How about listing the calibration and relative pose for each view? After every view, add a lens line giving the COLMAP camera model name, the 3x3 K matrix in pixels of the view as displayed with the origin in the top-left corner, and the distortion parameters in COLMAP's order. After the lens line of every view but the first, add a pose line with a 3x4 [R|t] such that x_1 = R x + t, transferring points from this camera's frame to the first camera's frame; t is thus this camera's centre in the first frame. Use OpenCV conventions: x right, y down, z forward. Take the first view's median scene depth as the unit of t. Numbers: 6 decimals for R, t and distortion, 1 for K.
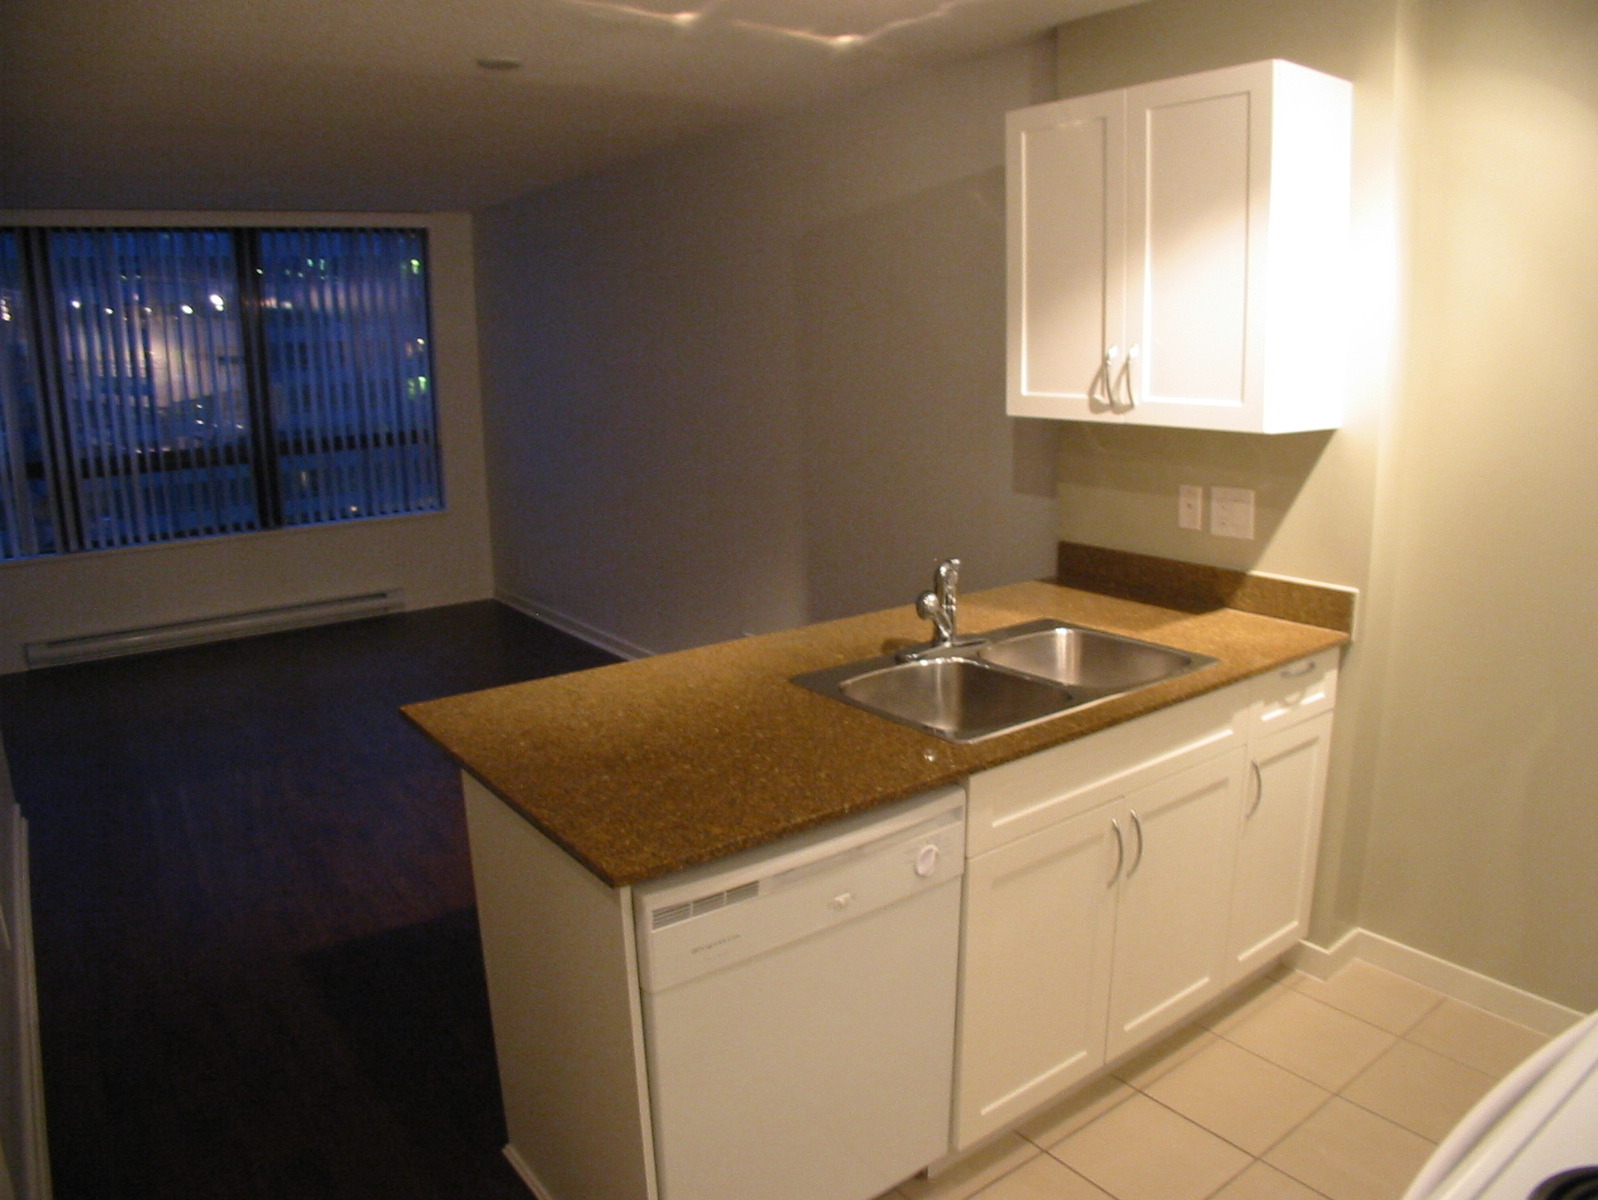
lens RADIAL K [[1153.5, 0, 828.3], [0, 1153.5, 603.0], [0, 0, 1]] dist [-0.191295, 0.087710]
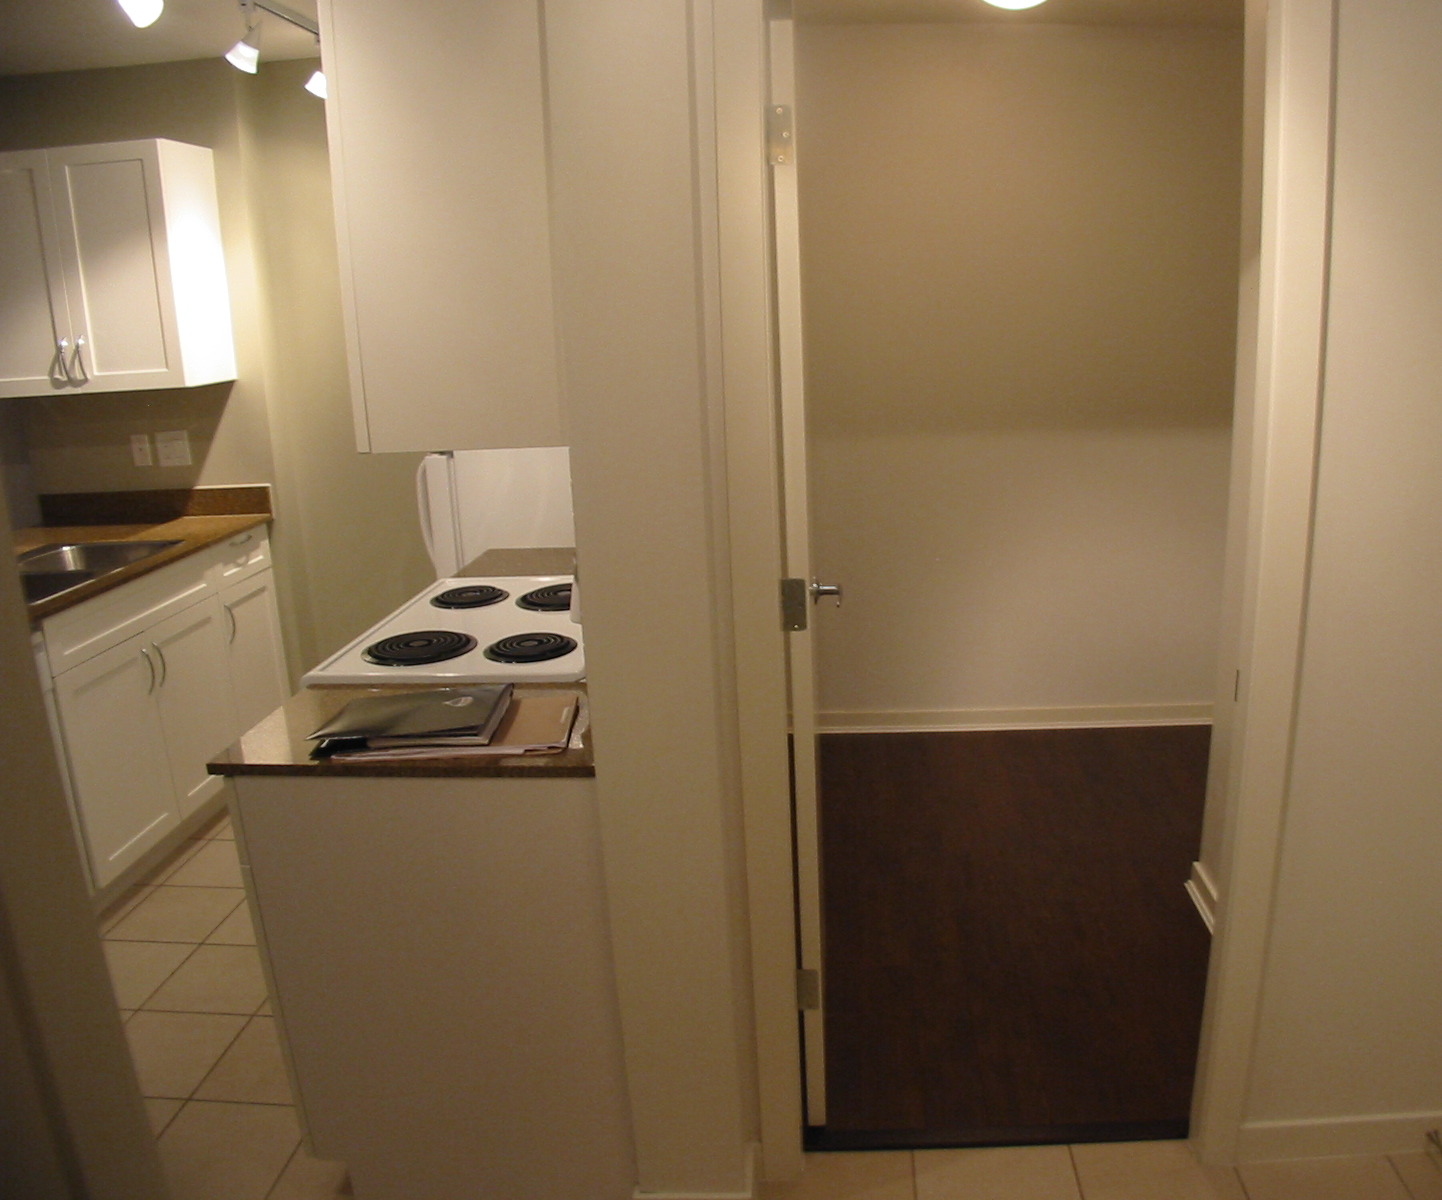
lens RADIAL K [[1109.7, 0, 799.9], [0, 1109.7, 582.8], [0, 0, 1]] dist [-0.180615, 0.075321]
pose [[0.622484, -0.198058, 0.757157, -0.192297], [0.189059, 0.976851, 0.100093, 0.109019], [-0.759454, 0.080841, 0.645519, -0.462590]]
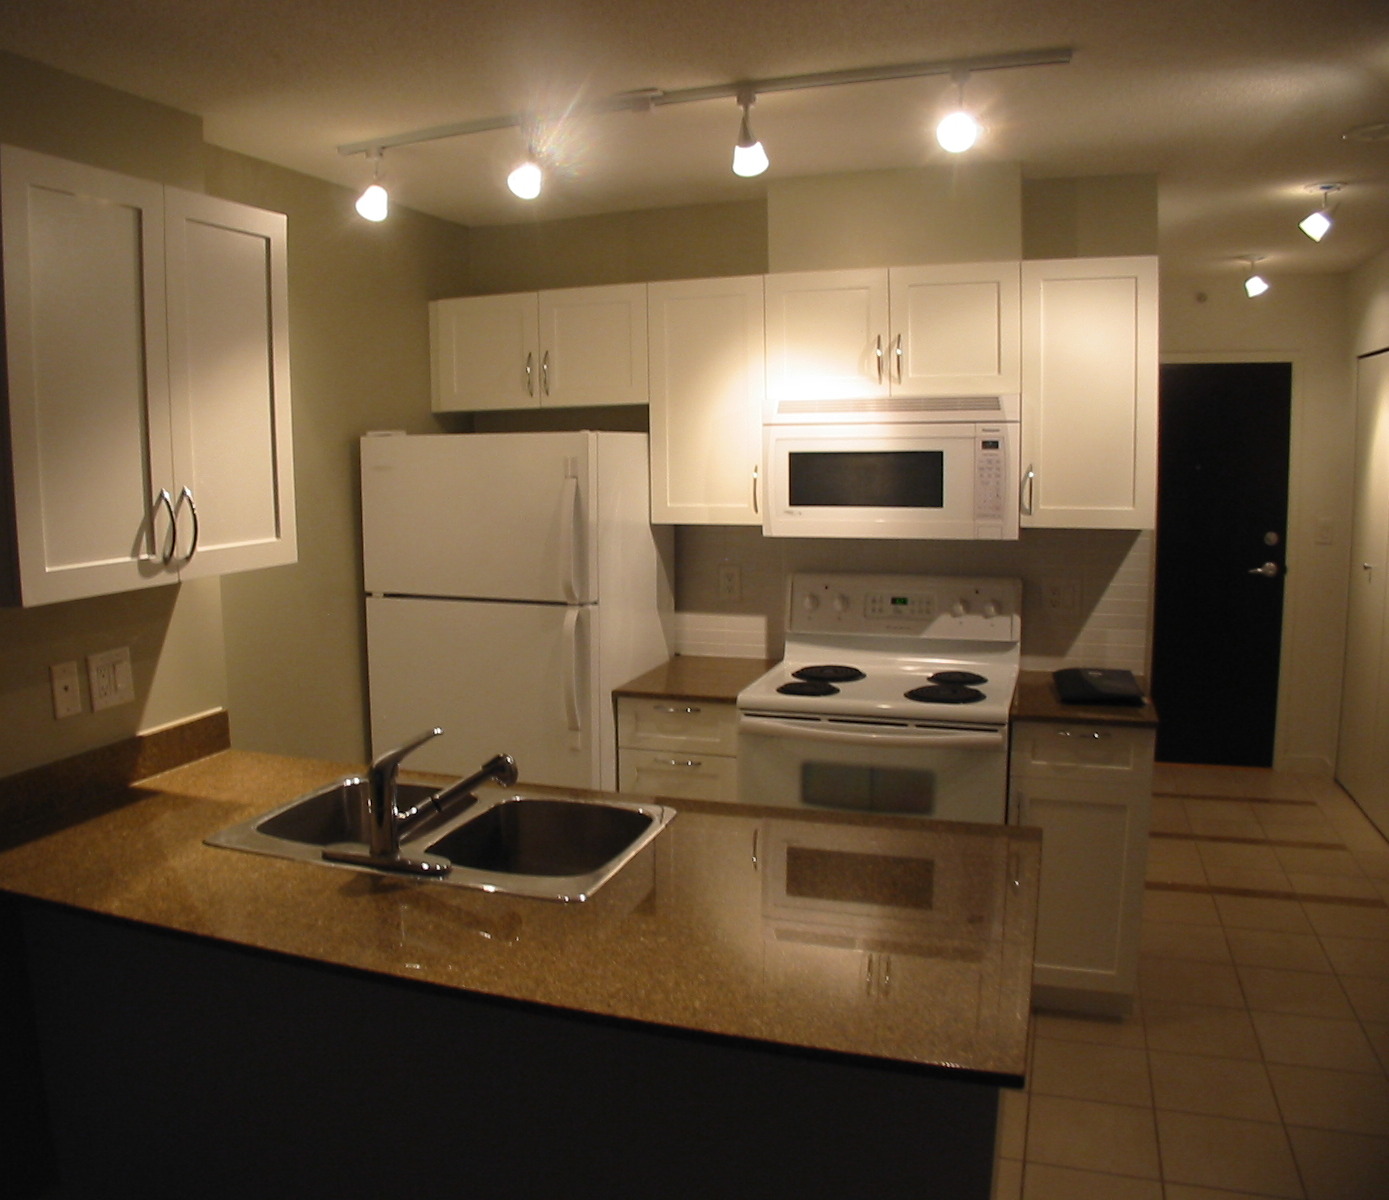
lens RADIAL K [[1146.0, 0, 627.5], [0, 1146.0, 598.5], [0, 0, 1]] dist [-0.170230, 0.079821]
pose [[-0.524147, -0.082738, 0.847599, -0.621578], [0.215303, 0.950065, 0.225881, -0.266475], [-0.823963, 0.300885, -0.480160, 1.146814]]
